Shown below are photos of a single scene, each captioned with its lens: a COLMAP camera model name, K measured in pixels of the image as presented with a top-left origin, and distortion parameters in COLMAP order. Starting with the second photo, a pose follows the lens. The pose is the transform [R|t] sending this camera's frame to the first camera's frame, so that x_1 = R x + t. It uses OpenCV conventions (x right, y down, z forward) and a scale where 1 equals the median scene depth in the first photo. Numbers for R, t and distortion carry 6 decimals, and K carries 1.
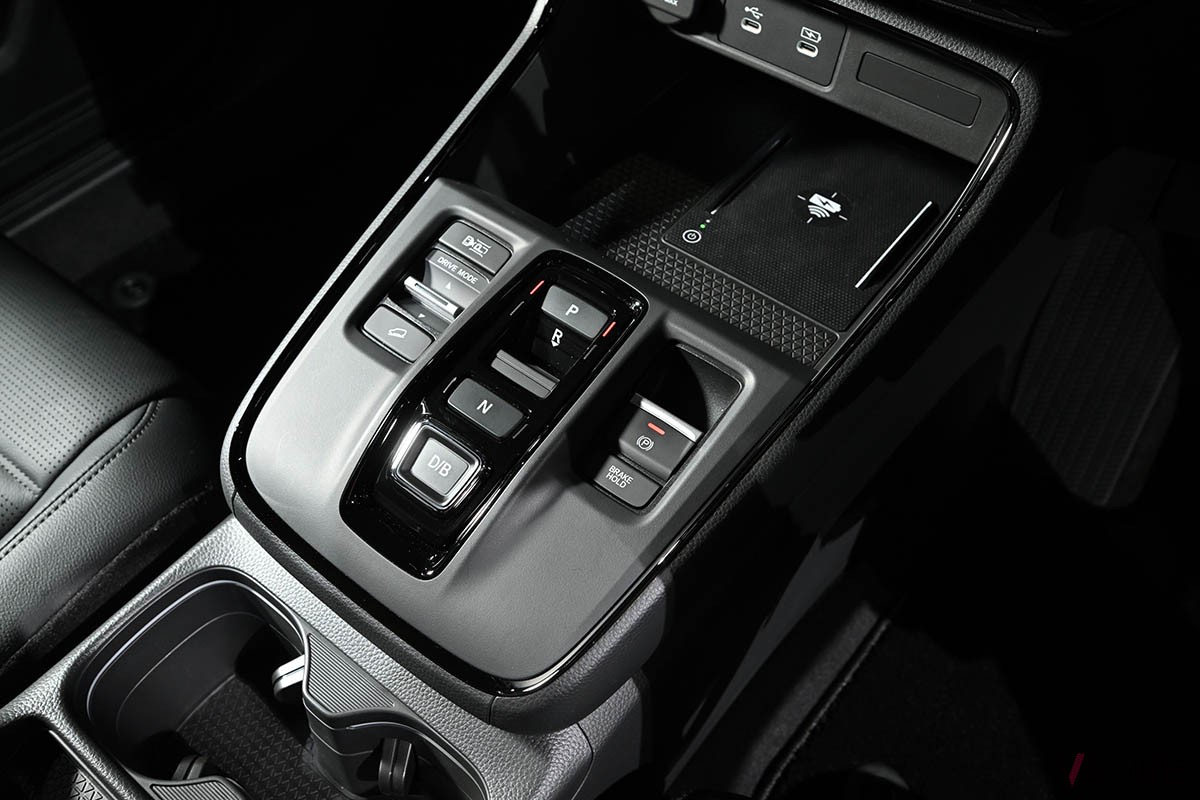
lens RADIAL K [[1025.2, 0, 600.0], [0, 1025.2, 400.0], [0, 0, 1]] dist [-0.008499, 0.007120]
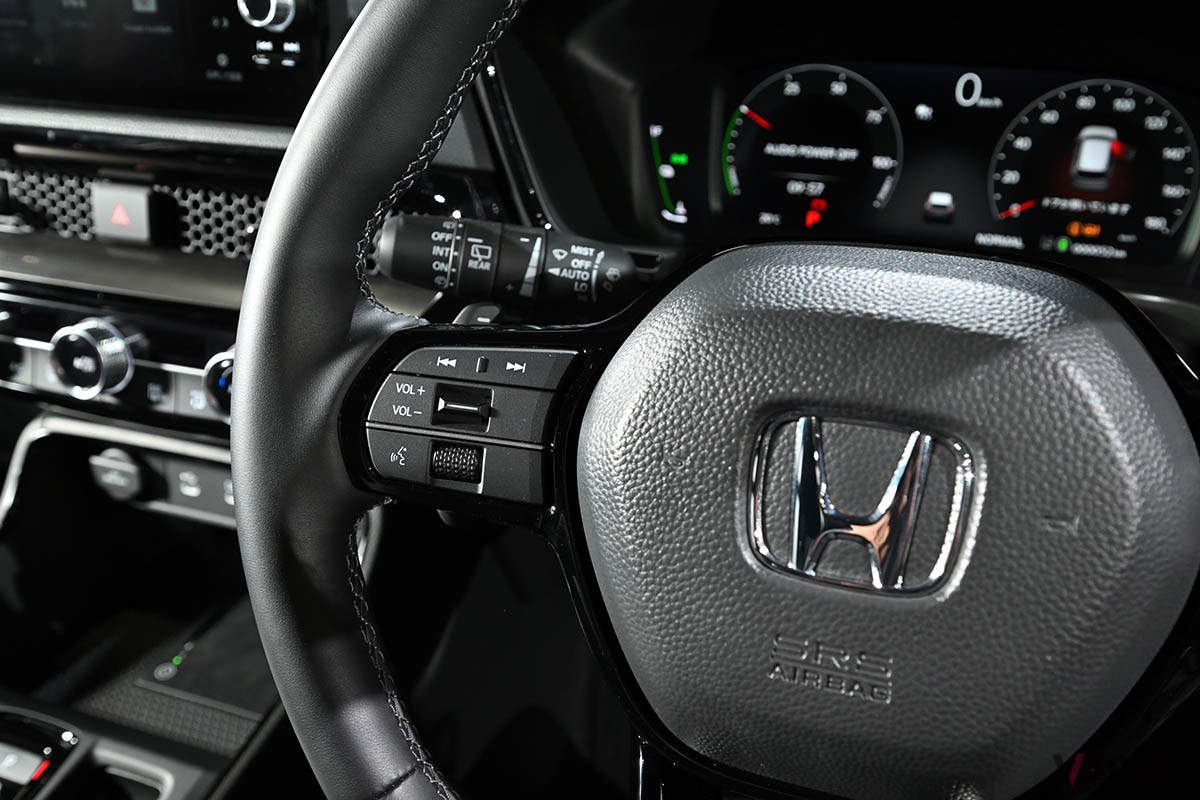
lens RADIAL K [[1025.2, 0, 600.0], [0, 1025.2, 400.0], [0, 0, 1]] dist [-0.008499, 0.007120]
pose [[0.948439, -0.151994, 0.278139, 0.322514], [0.253105, 0.891402, -0.375952, 0.136663], [-0.190791, 0.426966, 0.883911, -0.240733]]
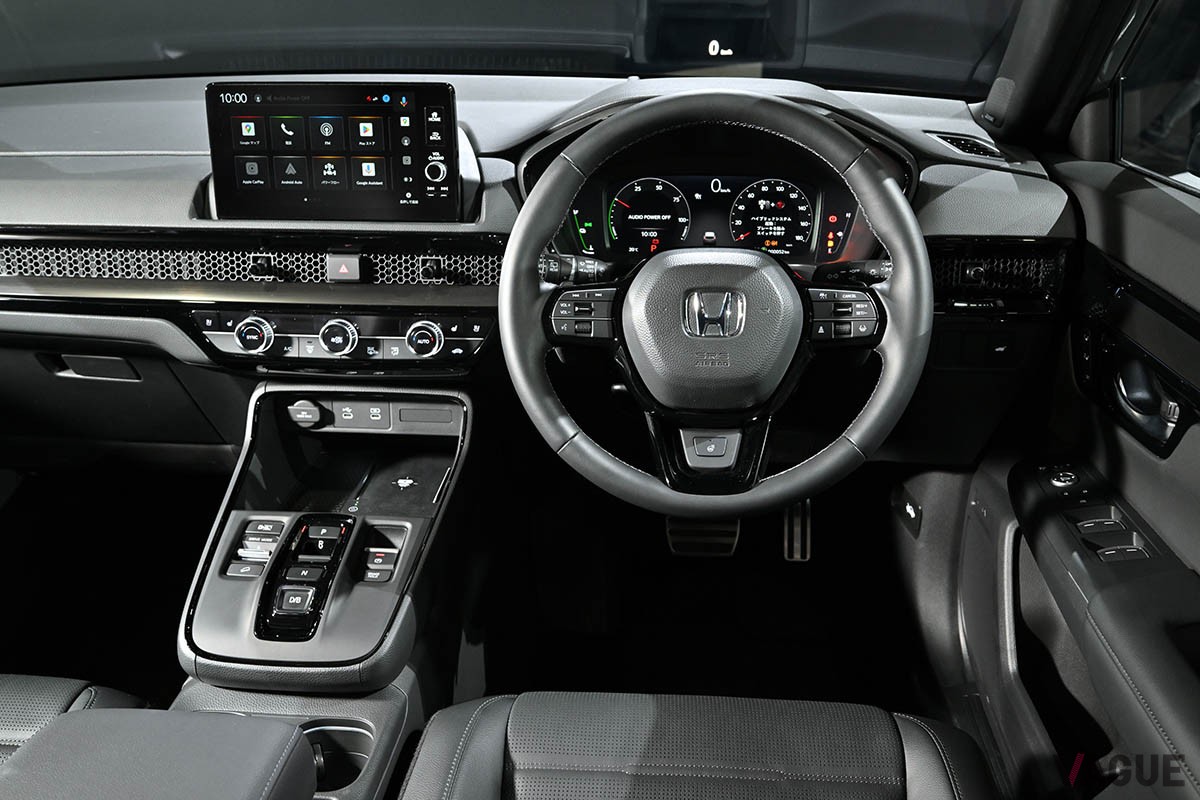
lens RADIAL K [[1025.2, 0, 600.0], [0, 1025.2, 400.0], [0, 0, 1]] dist [-0.008499, 0.007120]
pose [[0.835741, -0.232882, 0.497296, -0.569776], [0.436674, 0.830950, -0.344730, 0.712646], [-0.332946, 0.505261, 0.796152, -1.141397]]
